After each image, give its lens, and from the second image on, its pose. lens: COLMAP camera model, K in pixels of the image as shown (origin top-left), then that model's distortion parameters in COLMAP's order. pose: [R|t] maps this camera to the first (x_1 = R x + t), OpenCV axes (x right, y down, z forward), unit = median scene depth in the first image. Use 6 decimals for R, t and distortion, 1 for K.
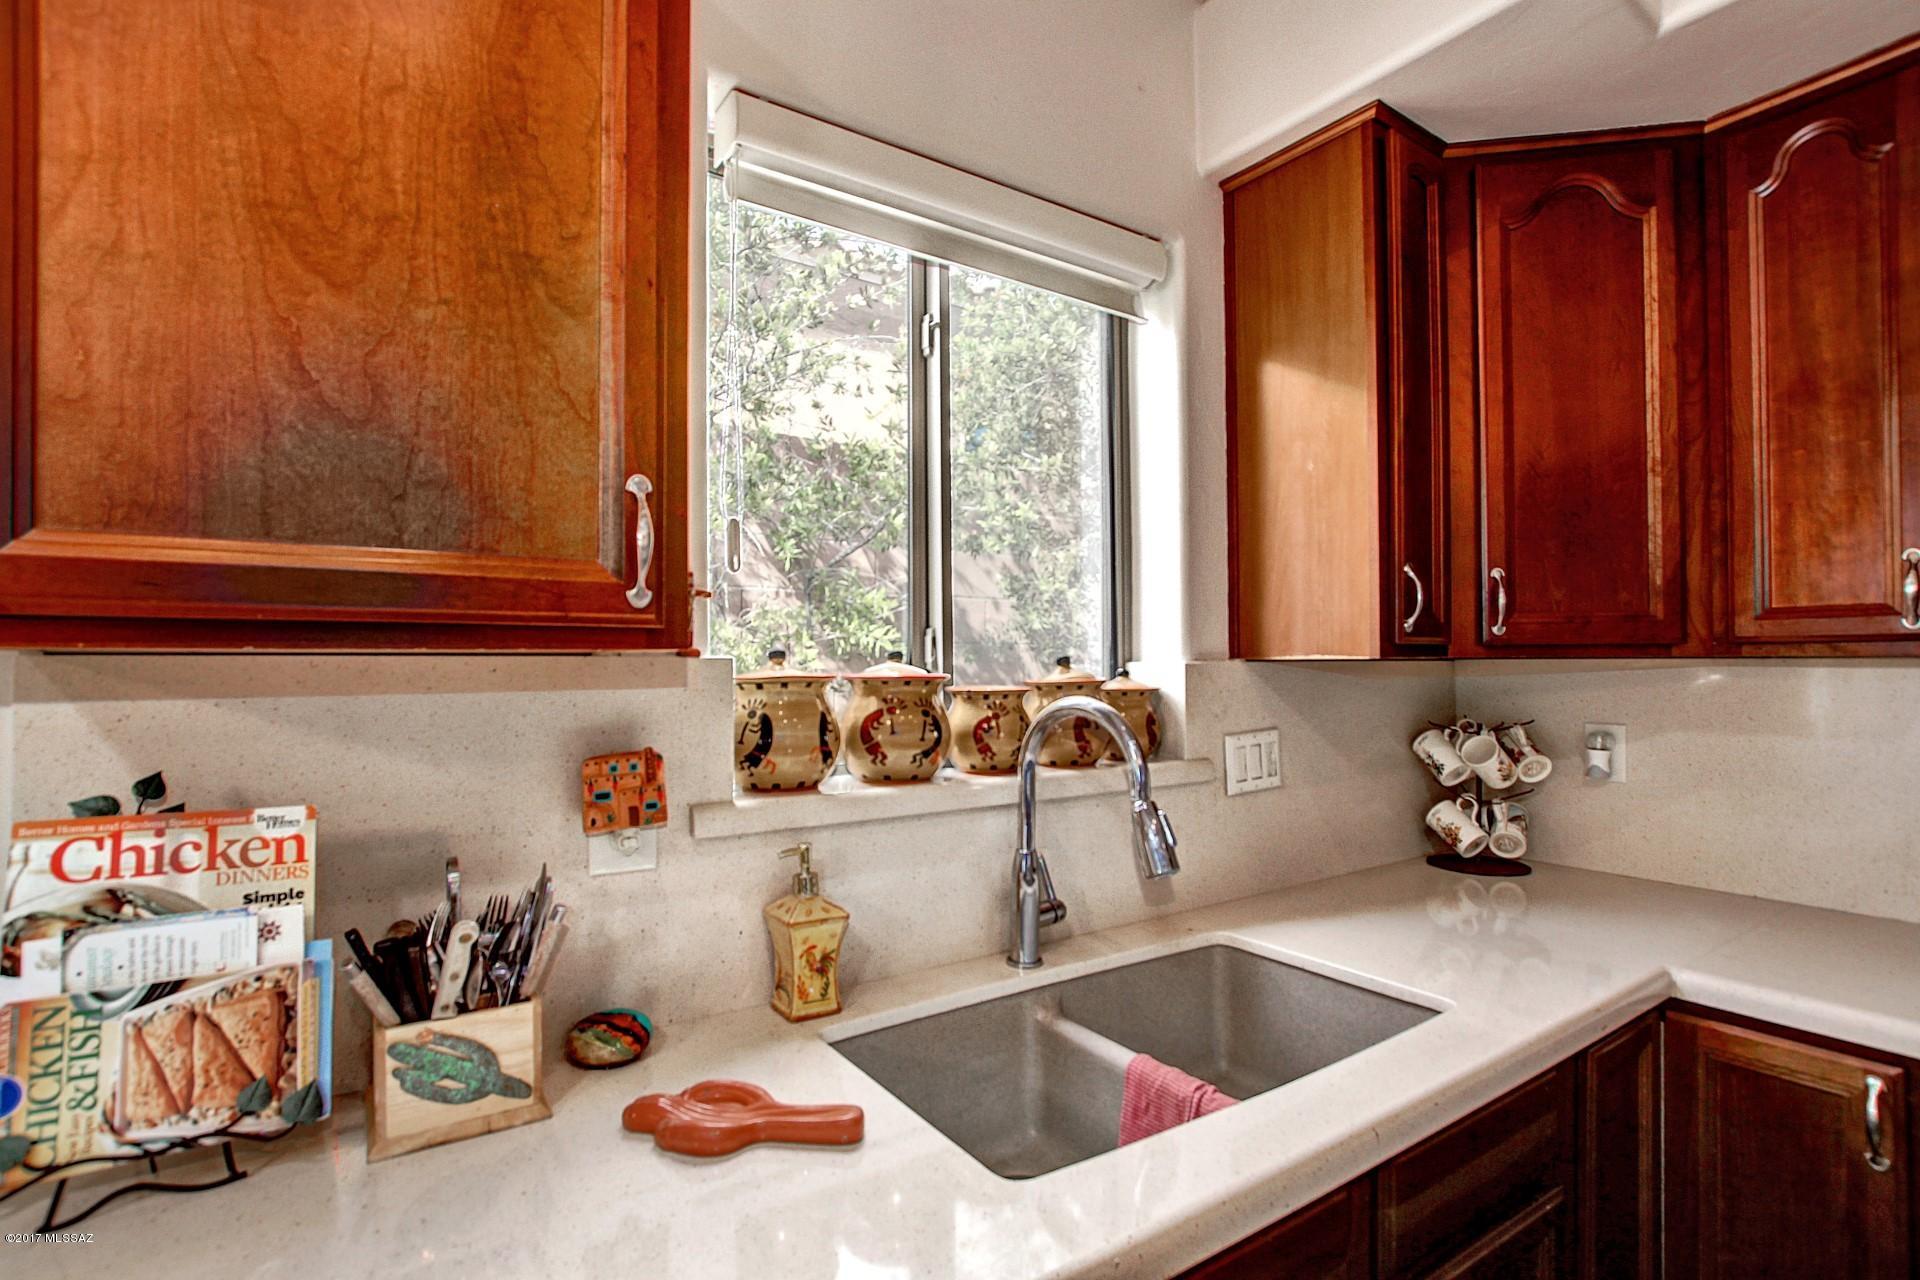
lens RADIAL K [[903.9, 0, 950.3], [0, 903.9, 656.4], [0, 0, 1]] dist [-0.020990, 0.001043]
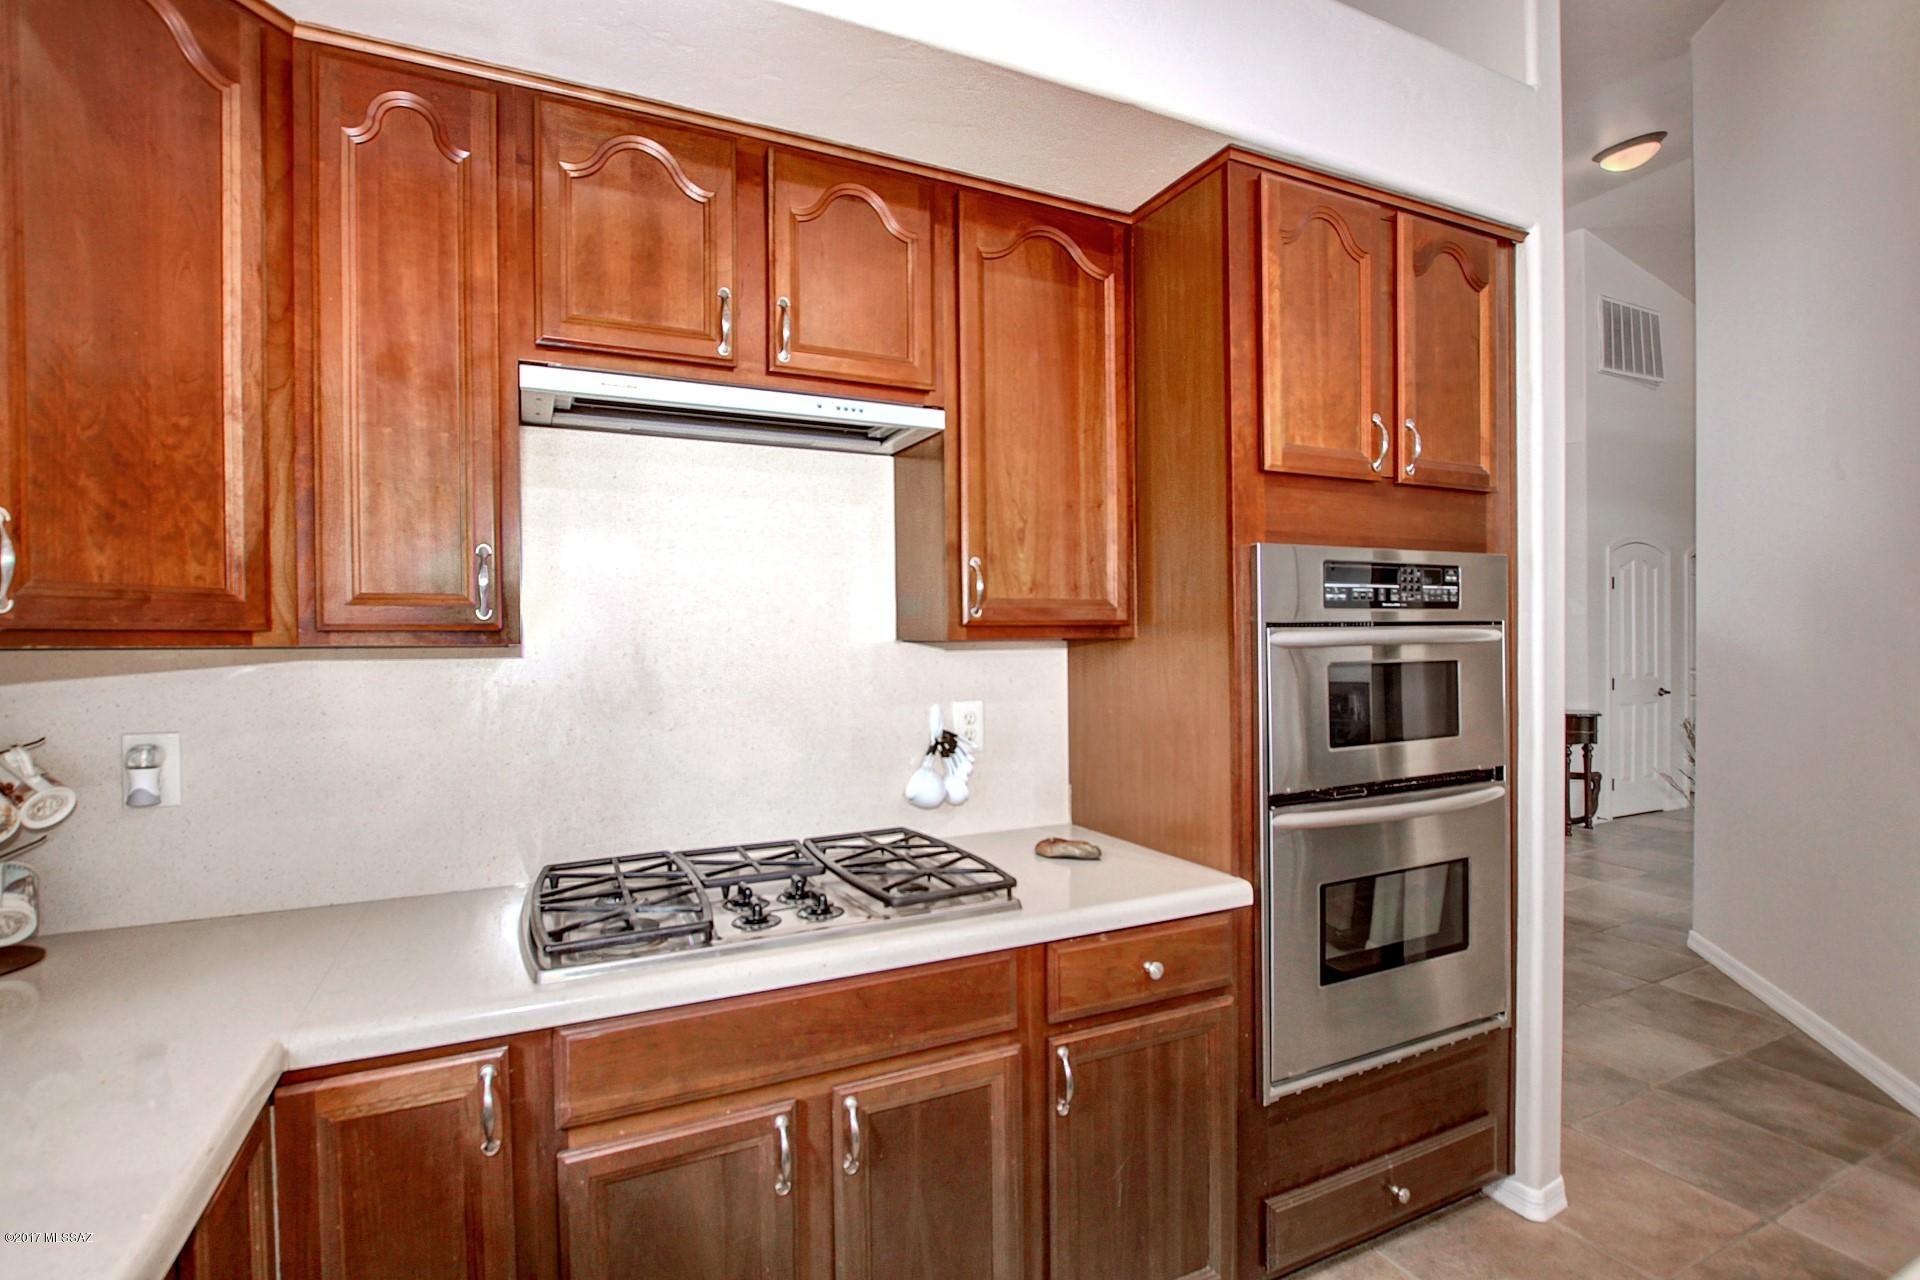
lens RADIAL K [[903.9, 0, 963.4], [0, 903.9, 654.9], [0, 0, 1]] dist [-0.020990, 0.001043]
pose [[0.152083, -0.010400, 0.988313, 0.106805], [0.001044, 0.999946, 0.010361, 0.000129], [-0.988367, -0.000544, 0.152085, 0.250990]]
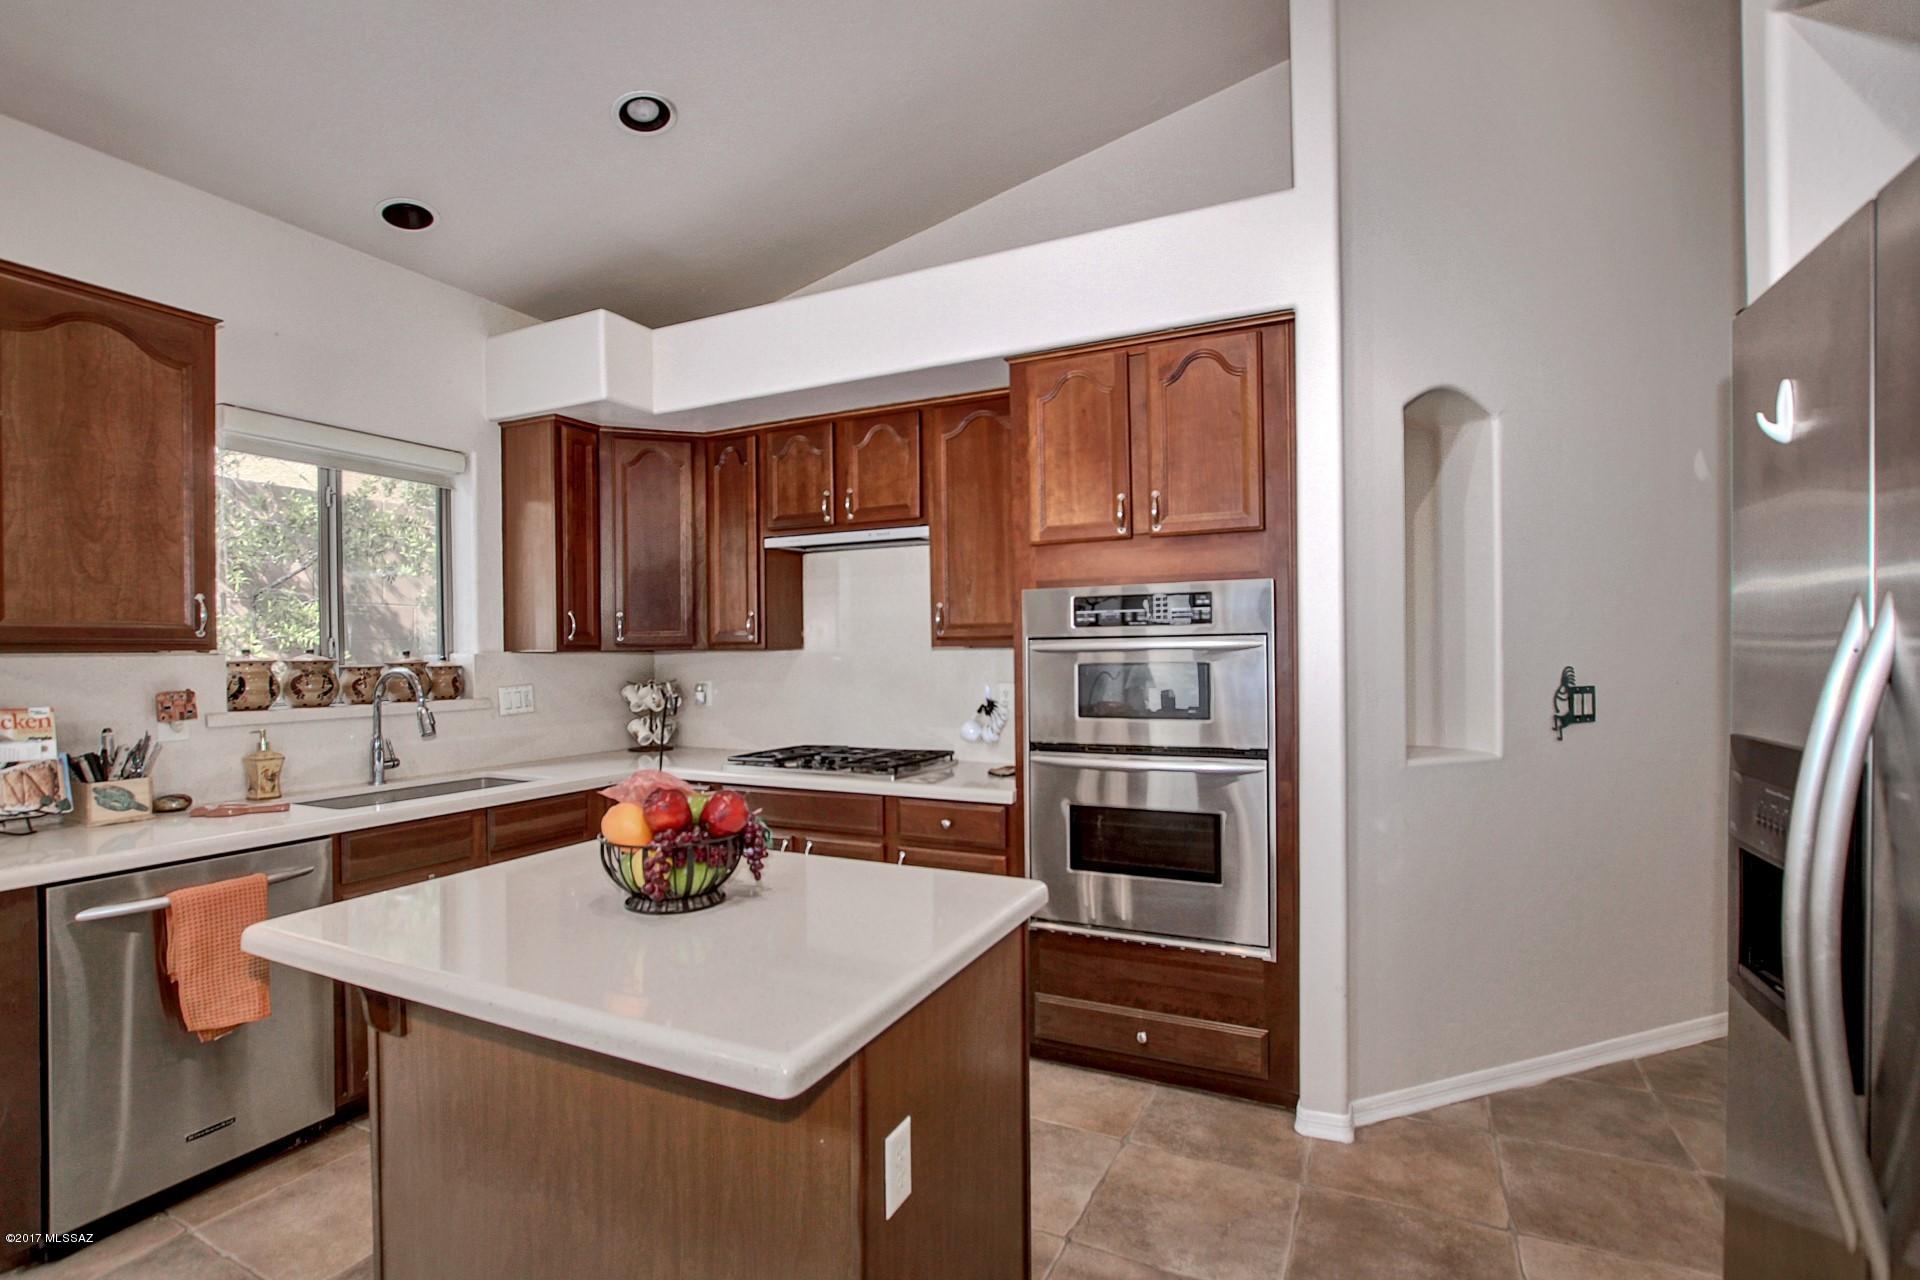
lens RADIAL K [[903.9, 0, 932.6], [0, 903.9, 651.0], [0, 0, 1]] dist [-0.020990, 0.001043]
pose [[0.874199, -0.004654, 0.485545, 0.200881], [0.001272, 0.999973, 0.007295, -0.014817], [-0.485566, -0.005759, 0.874181, -1.600411]]
